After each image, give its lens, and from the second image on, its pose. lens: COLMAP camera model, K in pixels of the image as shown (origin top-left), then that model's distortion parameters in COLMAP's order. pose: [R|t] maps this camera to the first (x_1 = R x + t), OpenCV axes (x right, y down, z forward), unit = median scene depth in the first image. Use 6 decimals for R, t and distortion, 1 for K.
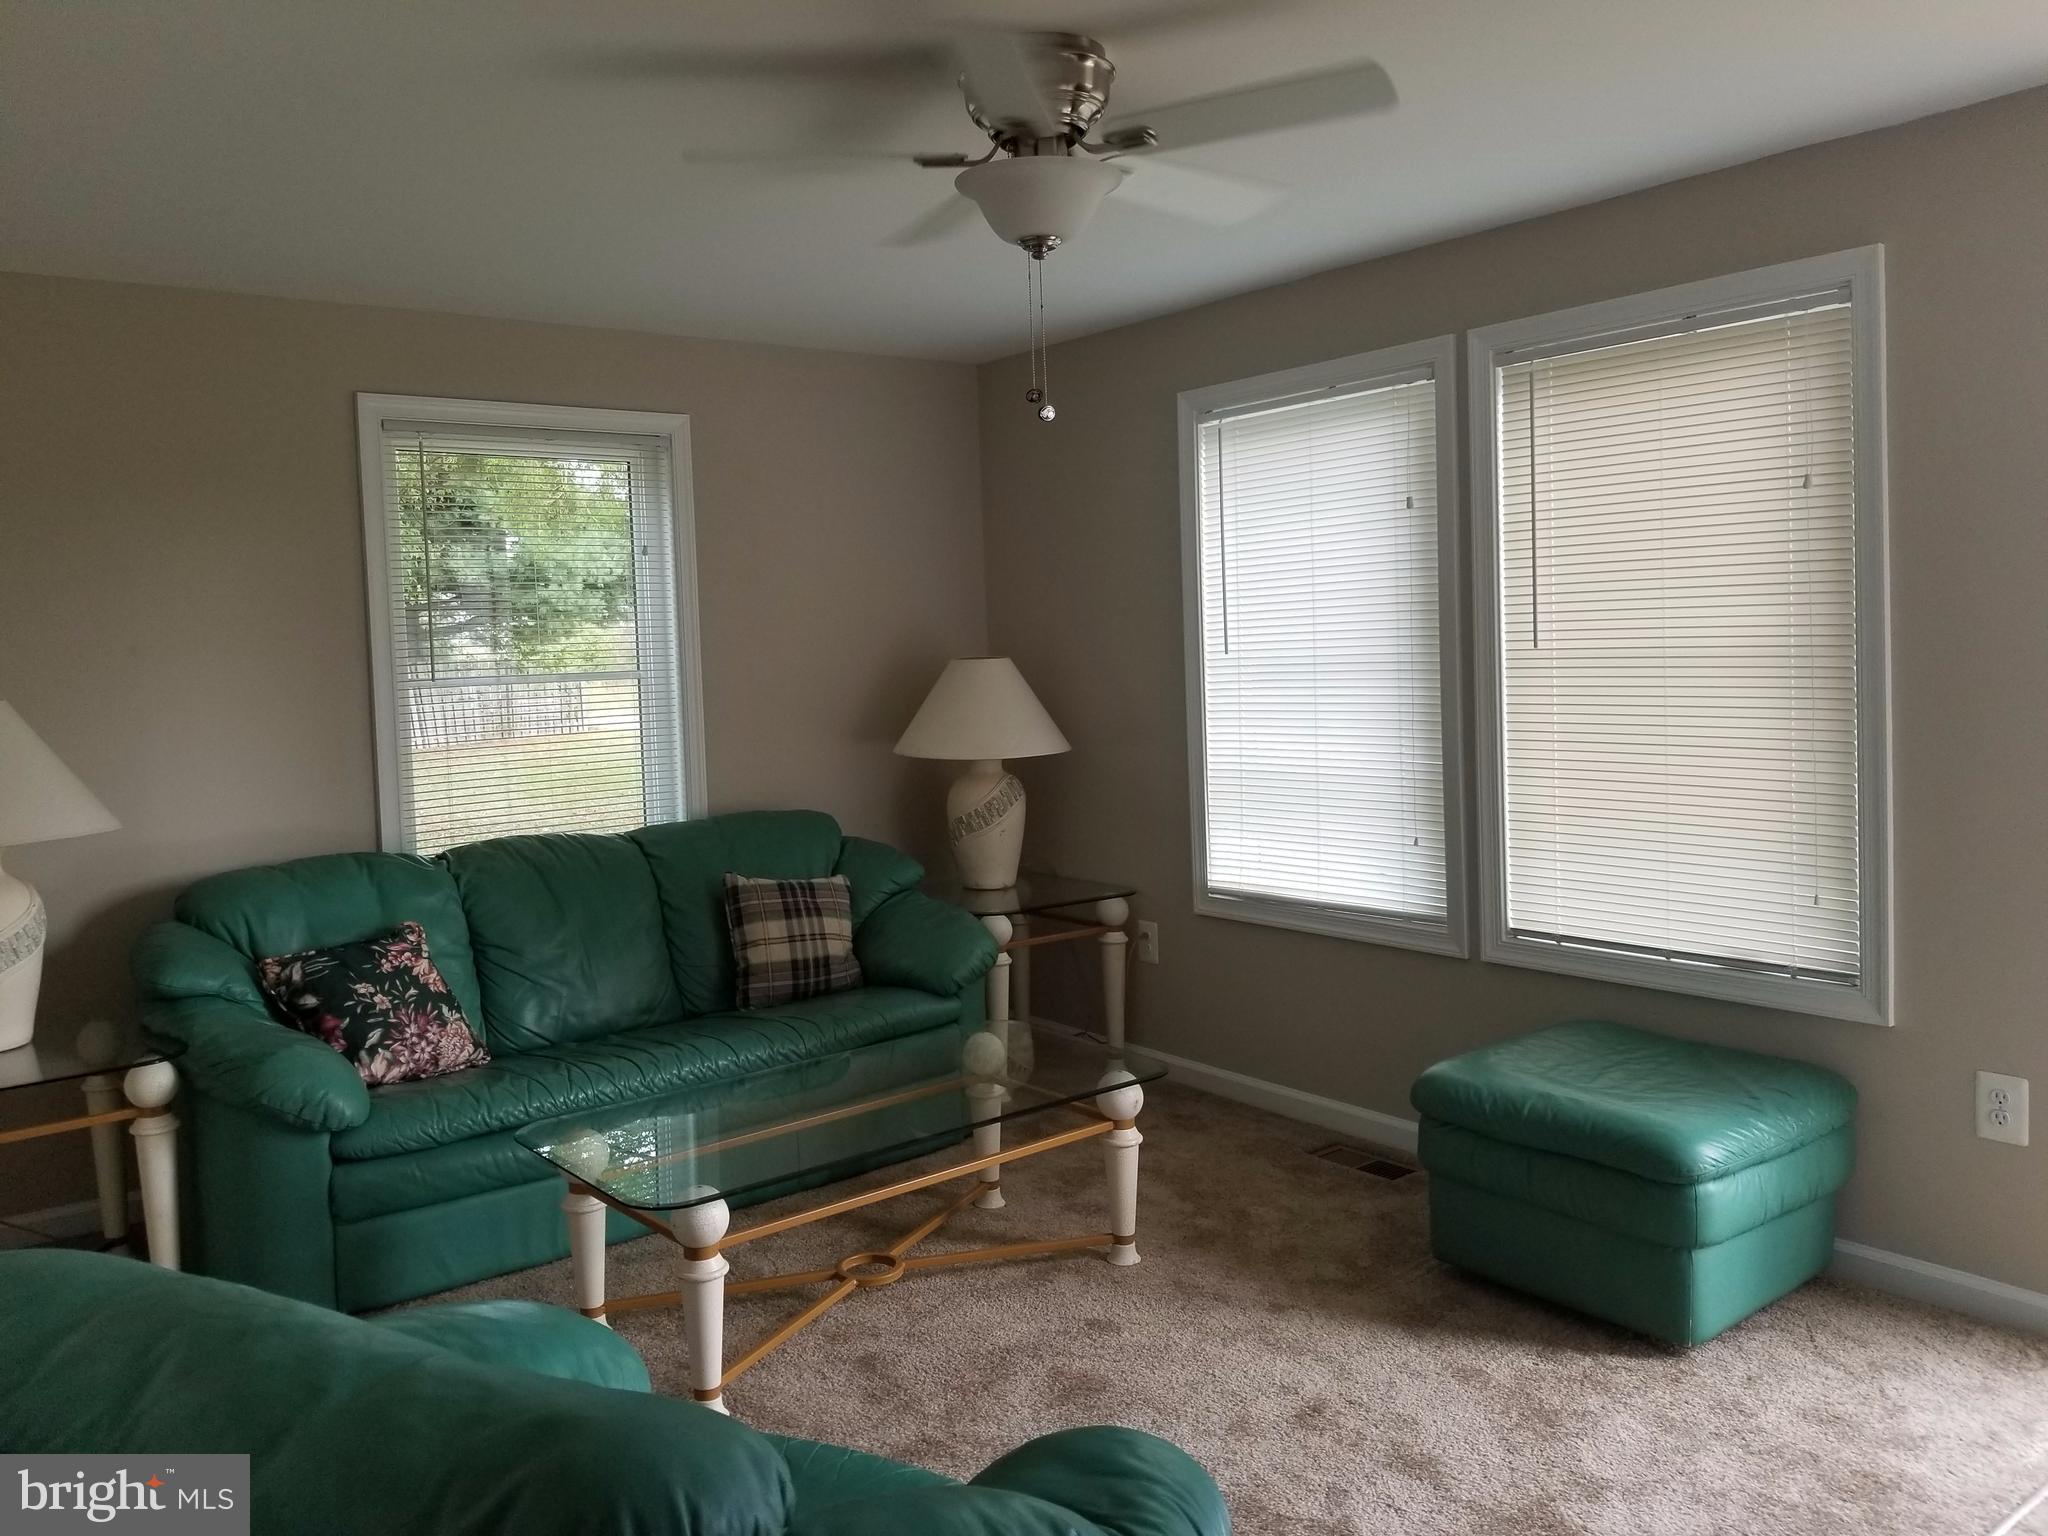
lens RADIAL K [[1553.4, 0, 1022.4], [0, 1553.4, 707.5], [0, 0, 1]] dist [-0.000330, -0.000856]
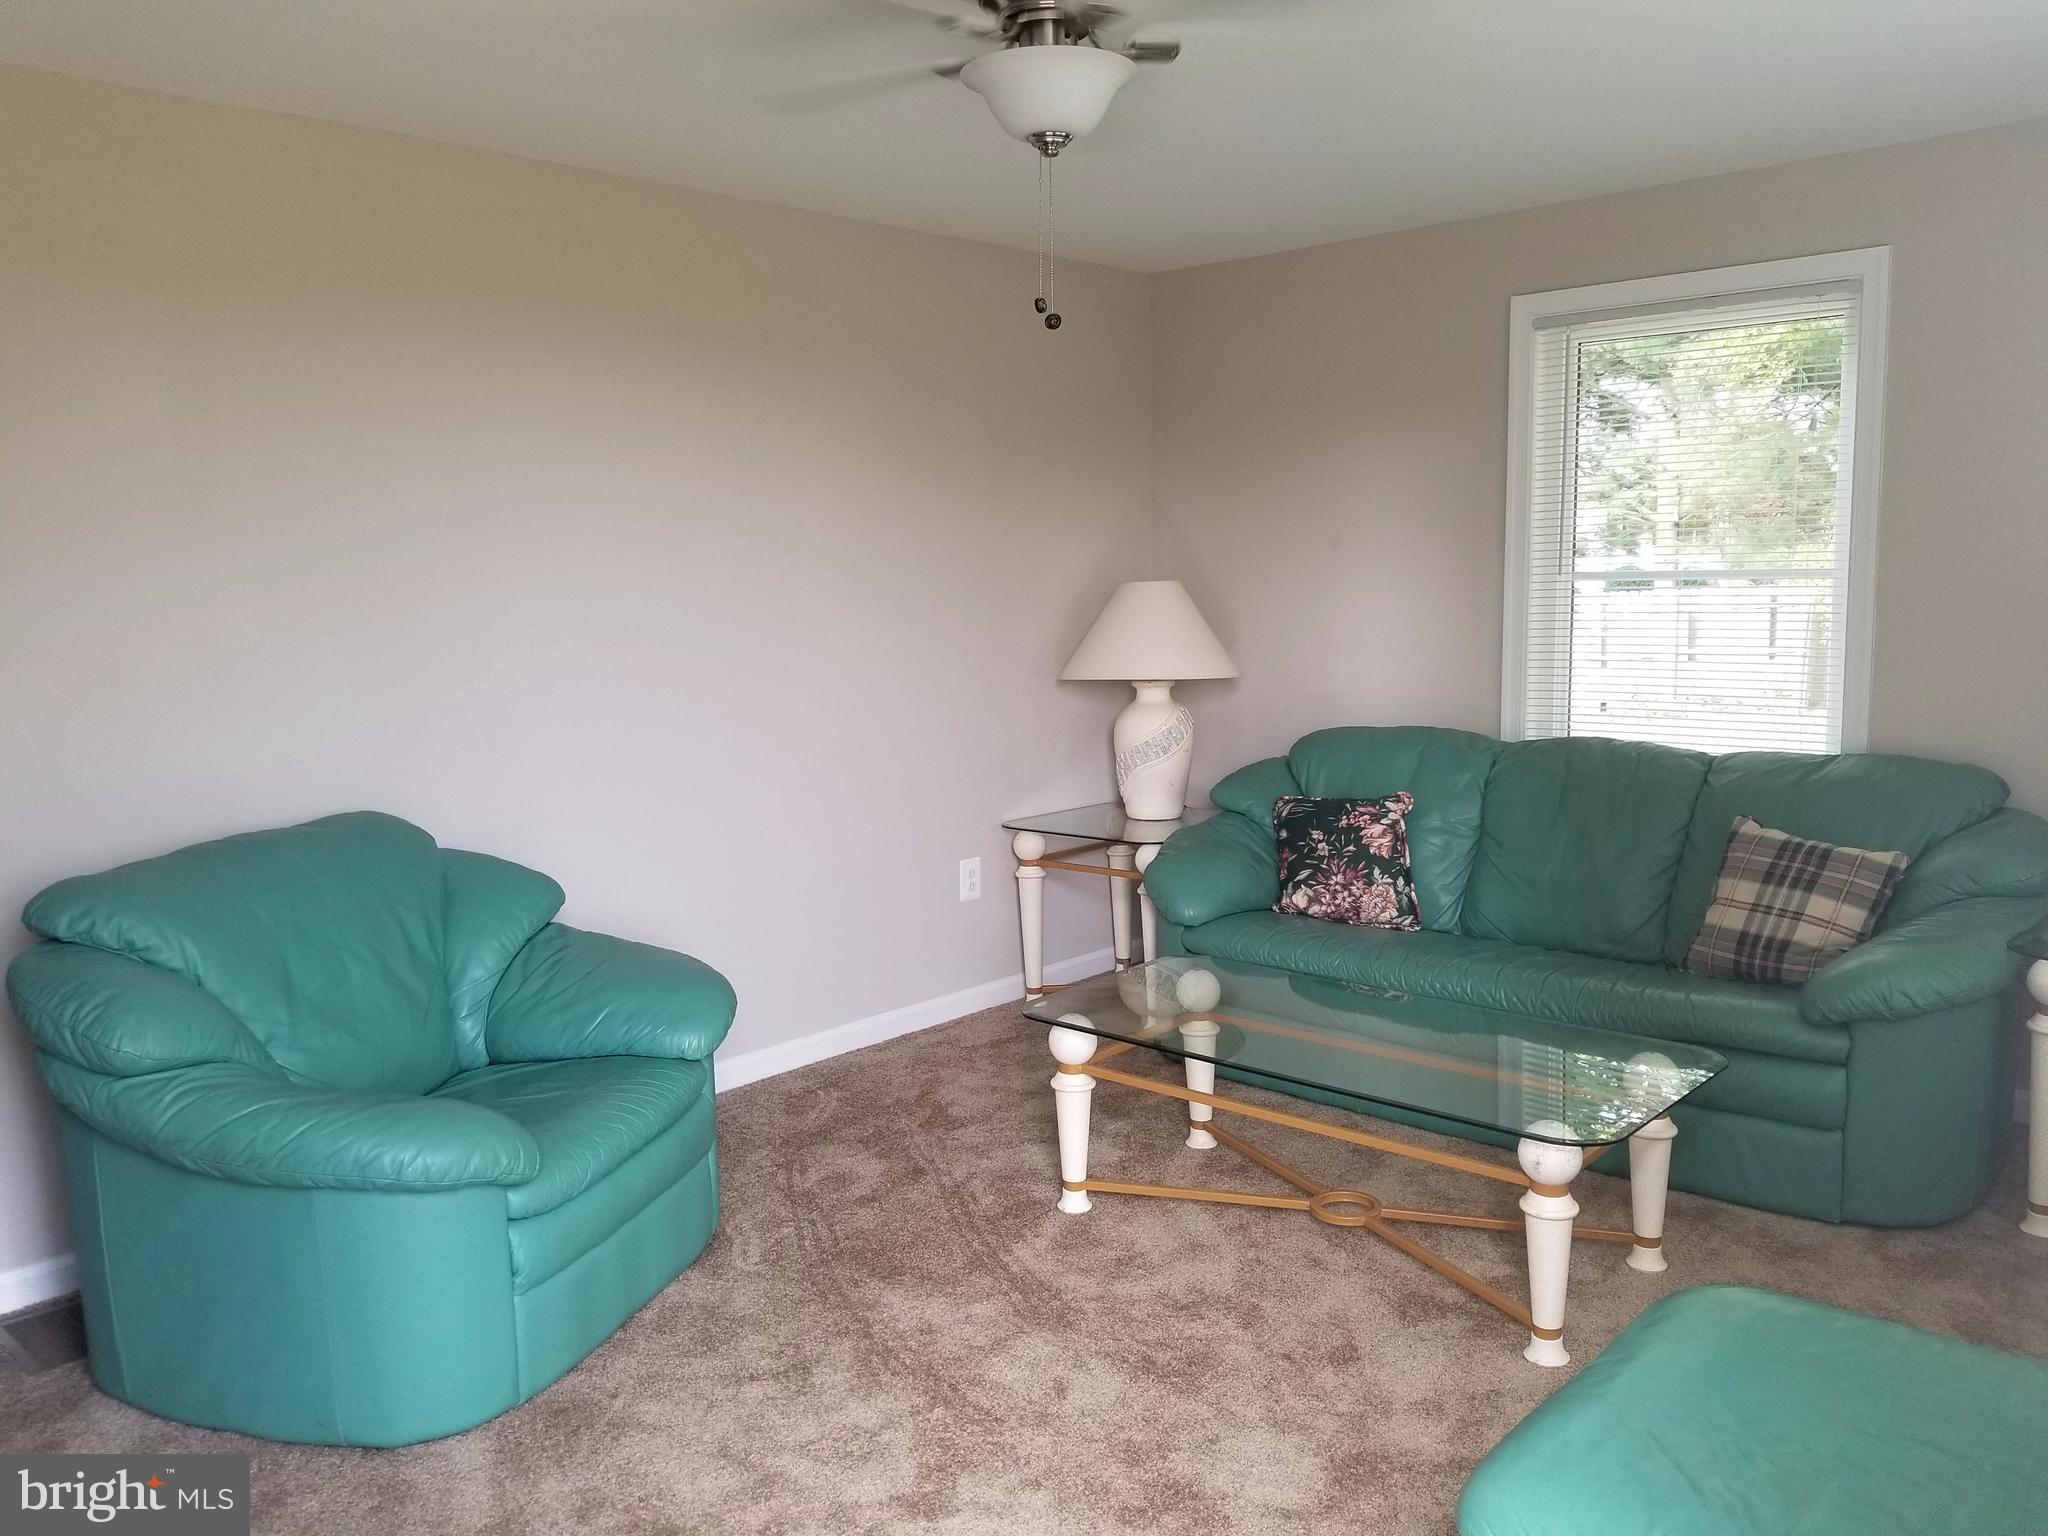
lens RADIAL K [[1573.8, 0, 1024.0], [0, 1573.8, 768.0], [0, 0, 1]] dist [0.038316, -0.001434]
pose [[0.174967, 0.157534, -0.971890, 0.690619], [-0.031275, 0.987508, 0.154436, -0.048663], [0.984077, 0.003374, 0.177708, 0.552478]]
